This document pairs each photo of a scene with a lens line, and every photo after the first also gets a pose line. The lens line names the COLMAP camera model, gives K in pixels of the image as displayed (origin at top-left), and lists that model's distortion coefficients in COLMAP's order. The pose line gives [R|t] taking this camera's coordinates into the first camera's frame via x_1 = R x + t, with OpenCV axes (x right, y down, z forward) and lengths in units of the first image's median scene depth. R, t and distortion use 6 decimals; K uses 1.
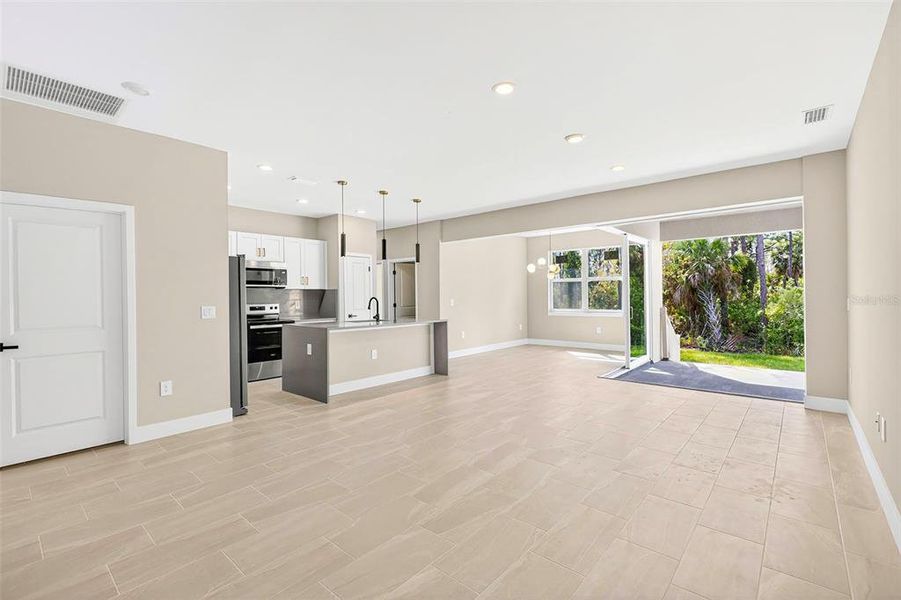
lens RADIAL K [[397.3, 0, 464.0], [0, 397.3, 298.7], [0, 0, 1]] dist [0.000185, 0.000137]
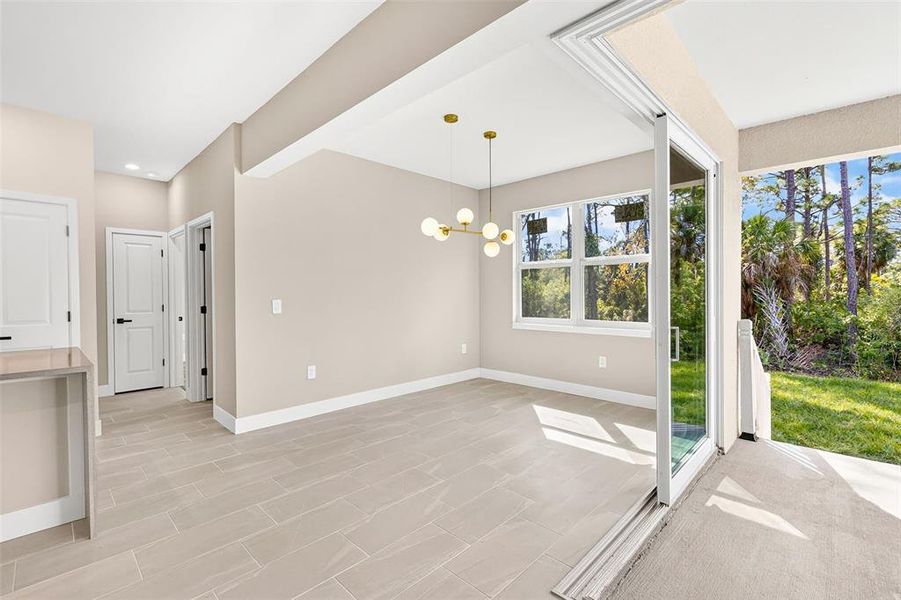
lens RADIAL K [[401.1, 0, 460.3], [0, 401.1, 294.6], [0, 0, 1]] dist [-0.001884, -0.000757]
pose [[0.997698, 0.005390, -0.067601, 0.179847], [-0.005512, 0.999984, -0.001605, -0.003837], [0.067591, 0.001974, 0.997711, 0.448275]]
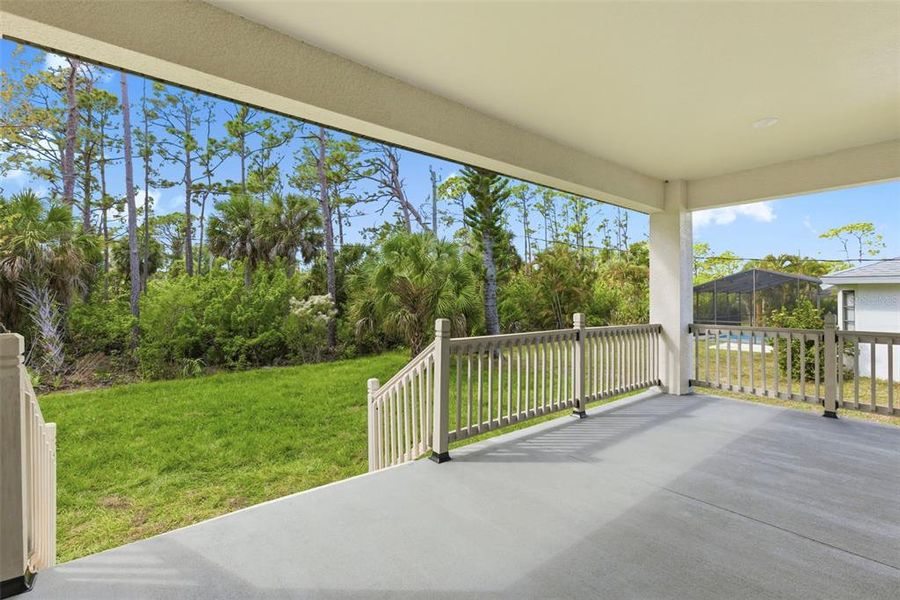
lens RADIAL K [[411.3, 0, 441.0], [0, 411.3, 294.1], [0, 0, 1]] dist [0.003436, 0.000487]
pose [[0.205147, 0.018860, 0.978549, 0.287574], [-0.001221, 0.999818, -0.019014, 0.003633], [-0.978730, 0.002706, 0.205133, 0.625534]]
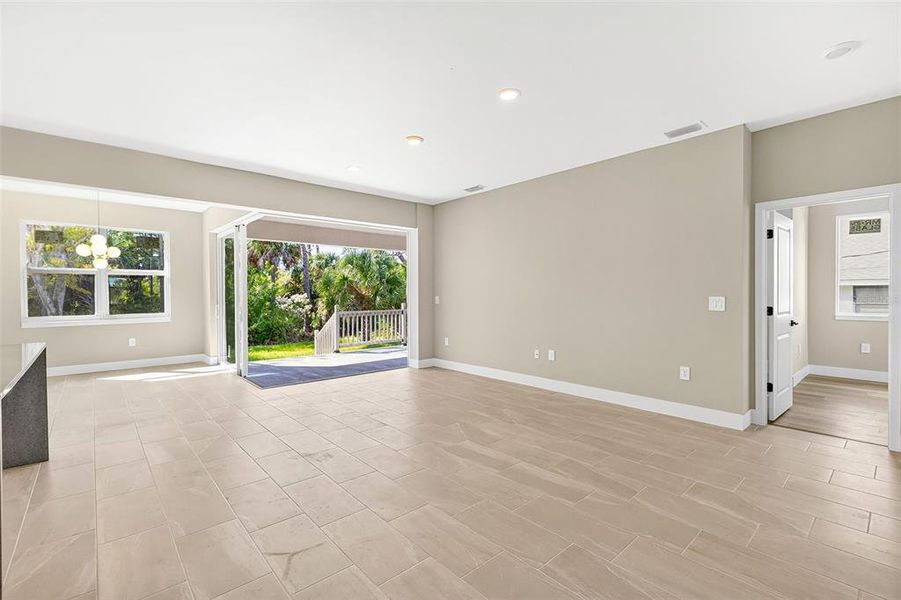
lens RADIAL K [[400.0, 0, 449.0], [0, 400.0, 297.5], [0, 0, 1]] dist [0.000718, 0.000120]
pose [[0.137348, -0.001177, 0.990522, -0.286405], [0.009349, 0.999956, -0.000108, 0.002255], [-0.990479, 0.009275, 0.137353, 0.299848]]
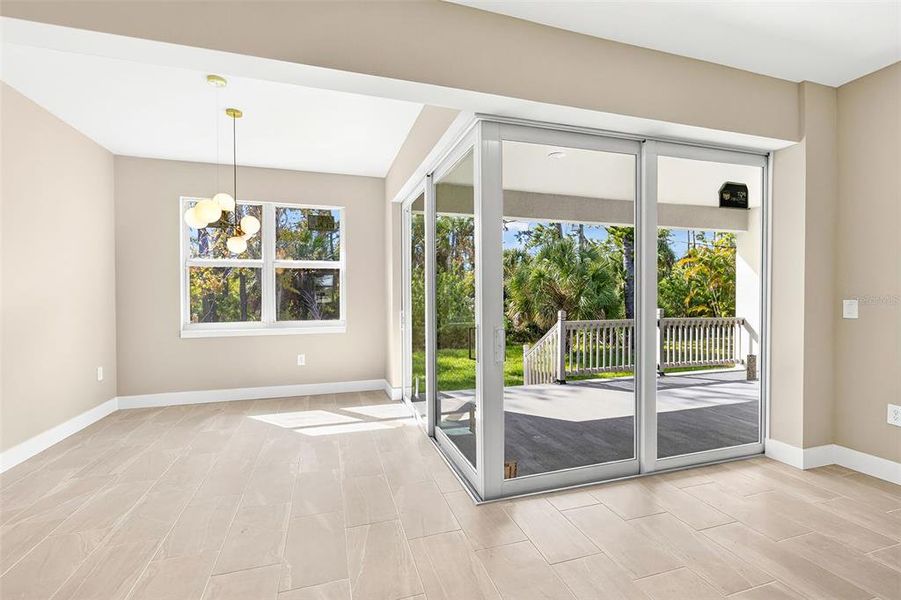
lens RADIAL K [[399.3, 0, 448.6], [0, 399.3, 297.8], [0, 0, 1]] dist [-0.001227, -0.000351]
pose [[0.538096, -0.000540, 0.842884, -0.005724], [0.002897, 0.999995, -0.001209, -0.002835], [-0.842879, 0.003092, 0.538095, 0.506048]]
